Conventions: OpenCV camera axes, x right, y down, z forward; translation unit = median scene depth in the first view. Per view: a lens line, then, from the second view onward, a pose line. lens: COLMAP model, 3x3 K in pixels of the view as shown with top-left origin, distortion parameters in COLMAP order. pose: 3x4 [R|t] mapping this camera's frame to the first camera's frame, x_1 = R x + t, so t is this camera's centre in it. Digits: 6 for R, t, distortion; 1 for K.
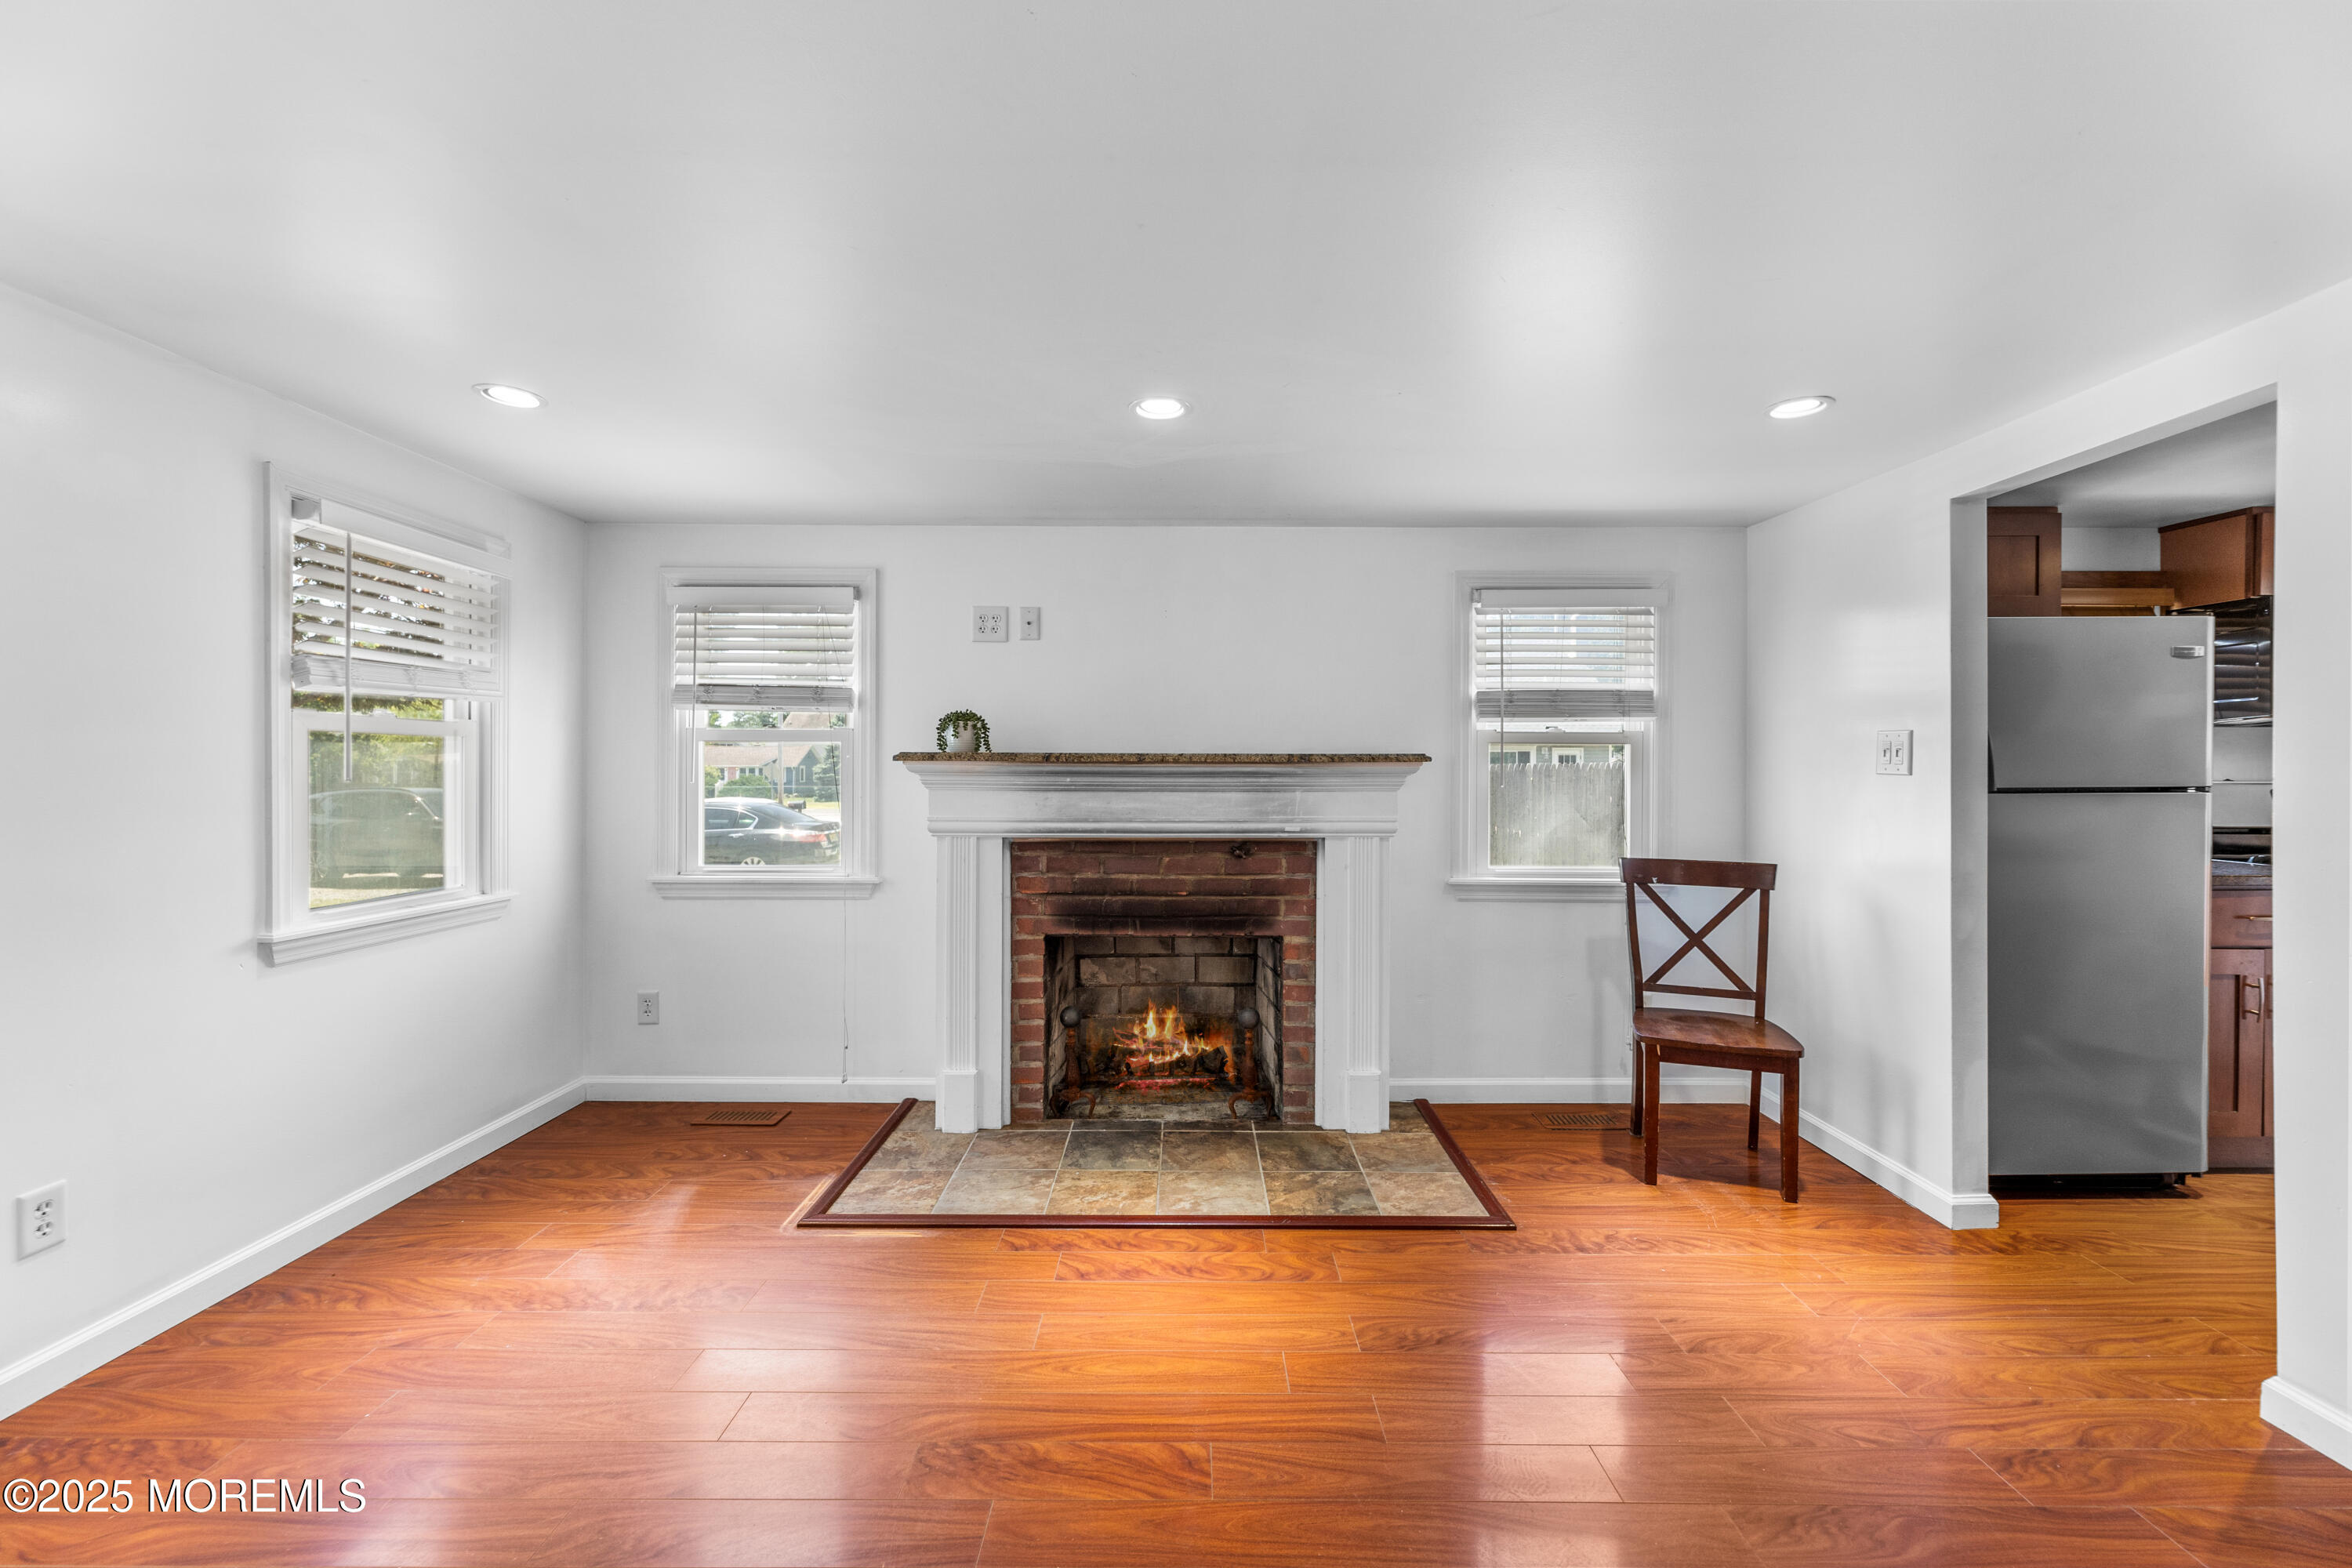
lens RADIAL K [[944.3, 0, 1183.8], [0, 944.3, 771.2], [0, 0, 1]] dist [-0.000700, 0.000171]
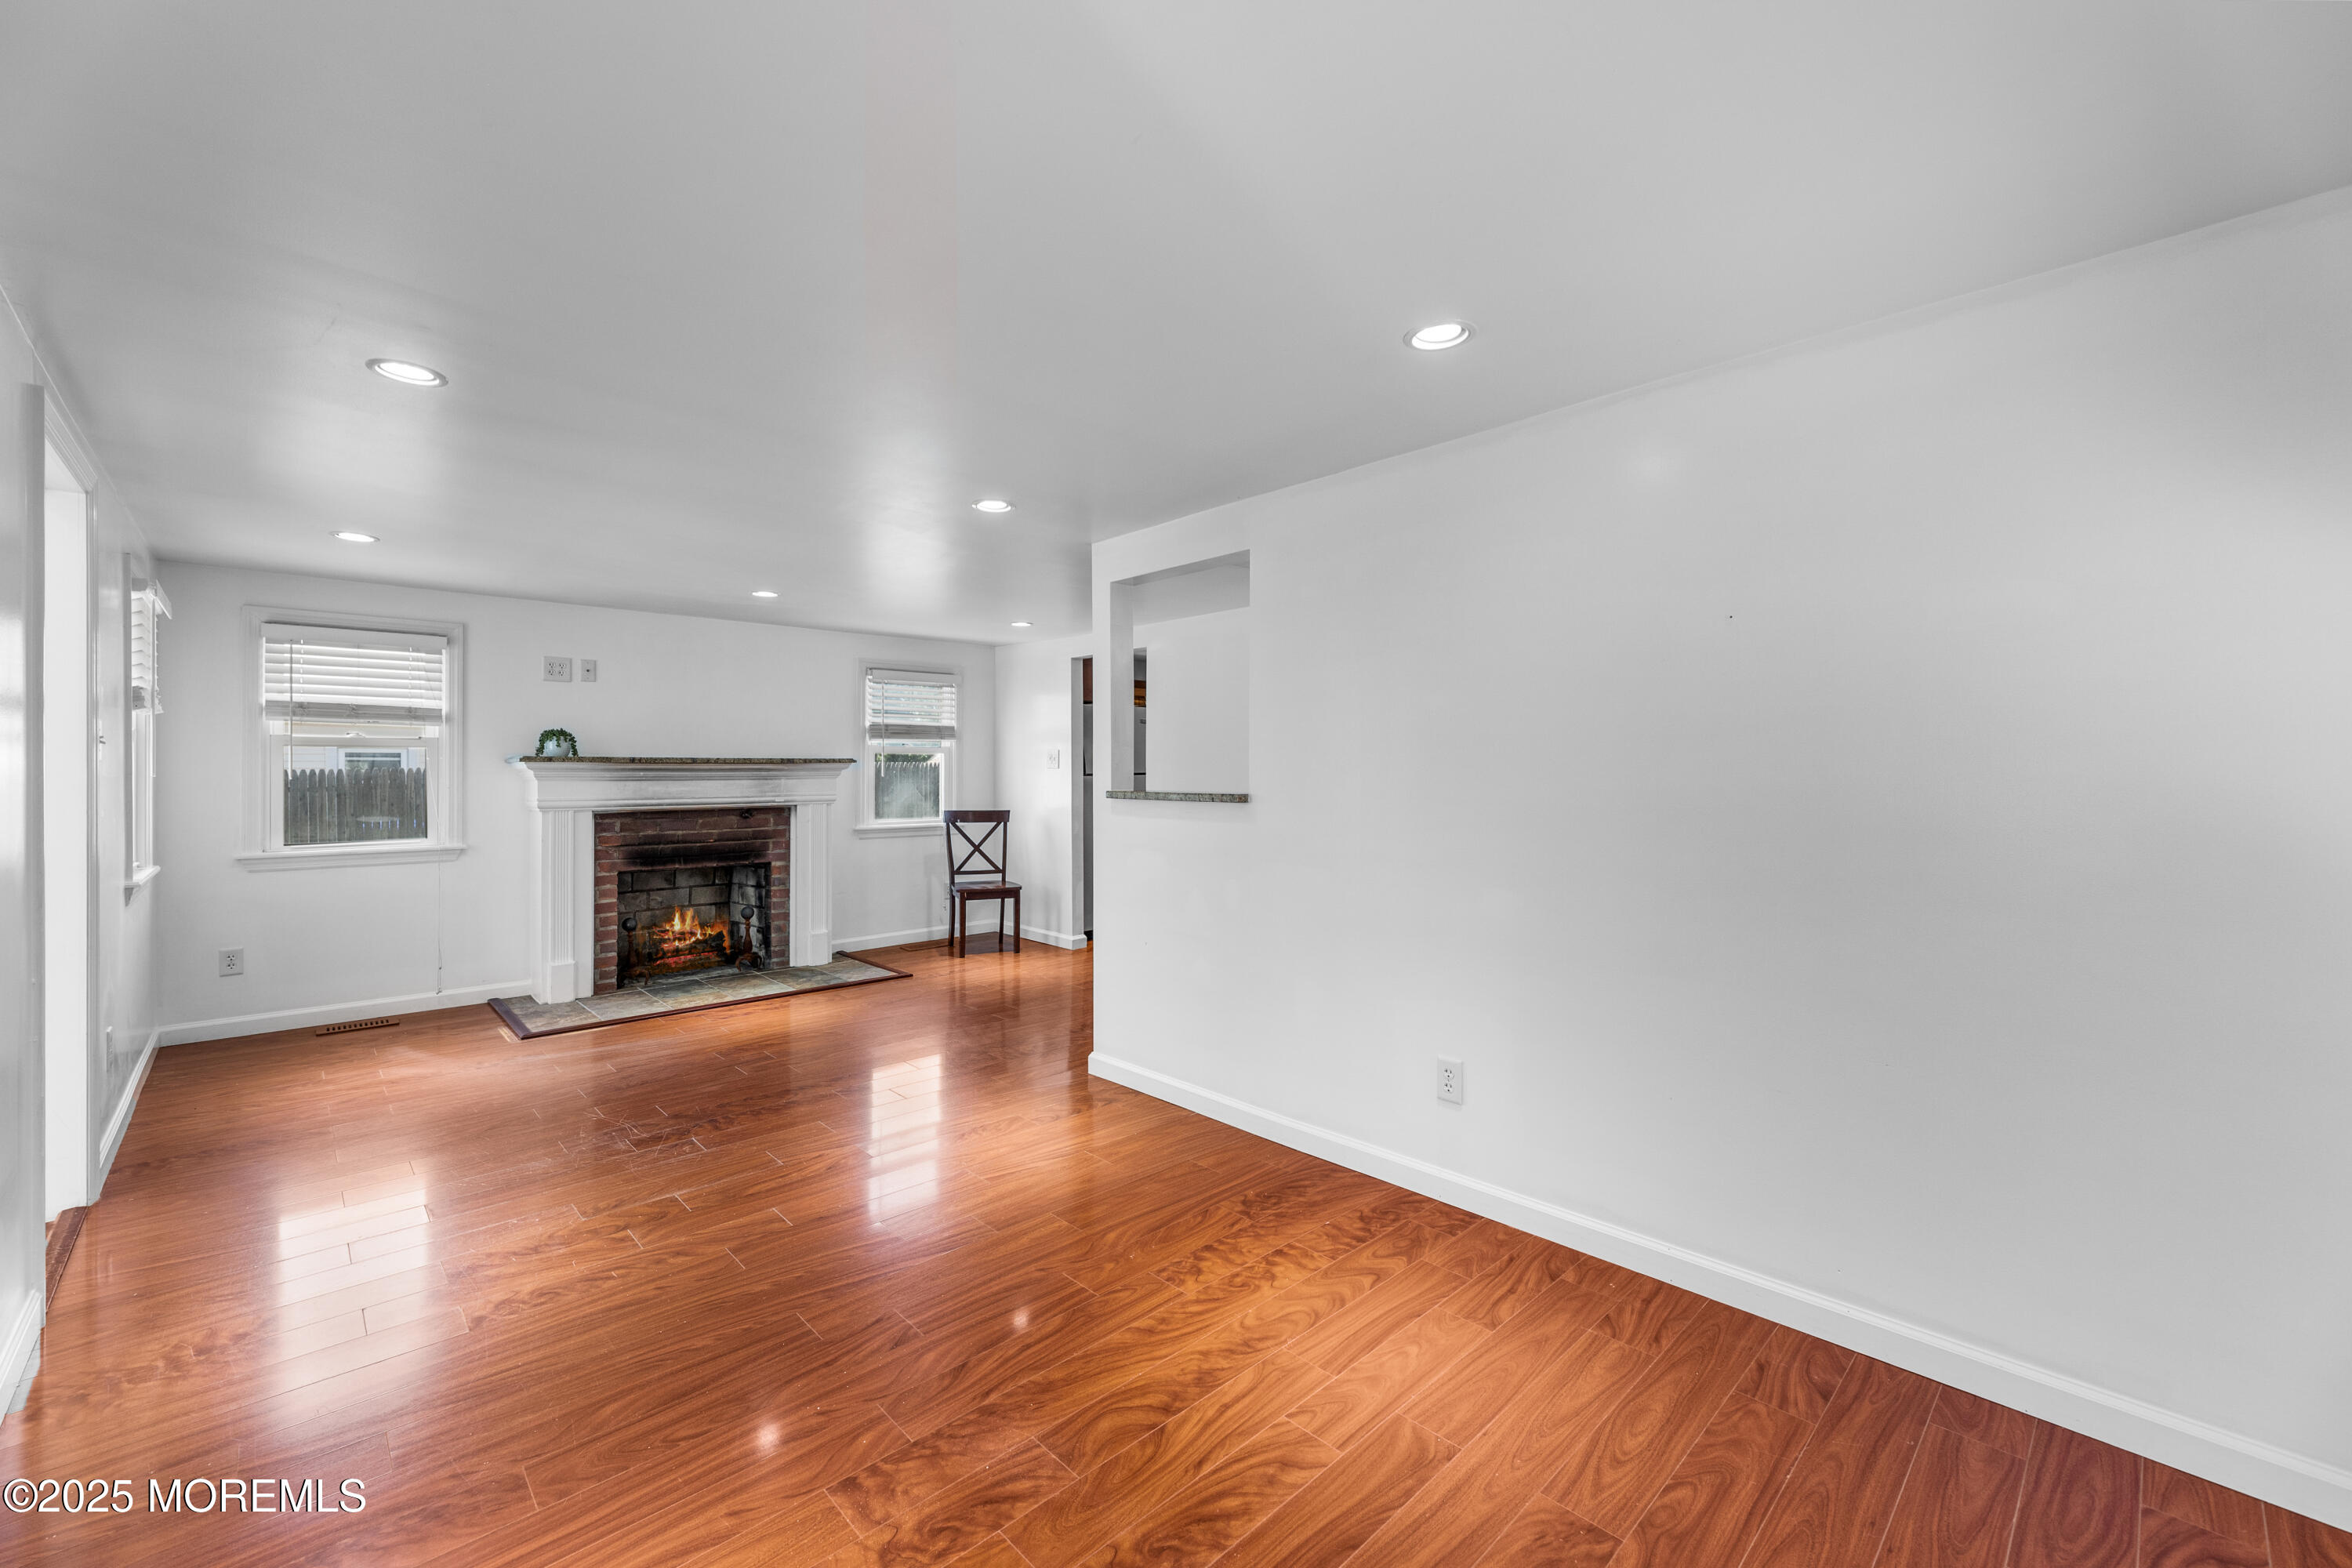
lens RADIAL K [[944.3, 0, 1178.4], [0, 944.3, 764.0], [0, 0, 1]] dist [-0.000700, 0.000171]
pose [[0.721322, 0.000258, 0.692599, -0.565807], [0.003899, 0.999983, -0.004434, 0.003491], [-0.692588, 0.005899, 0.721309, -0.792434]]
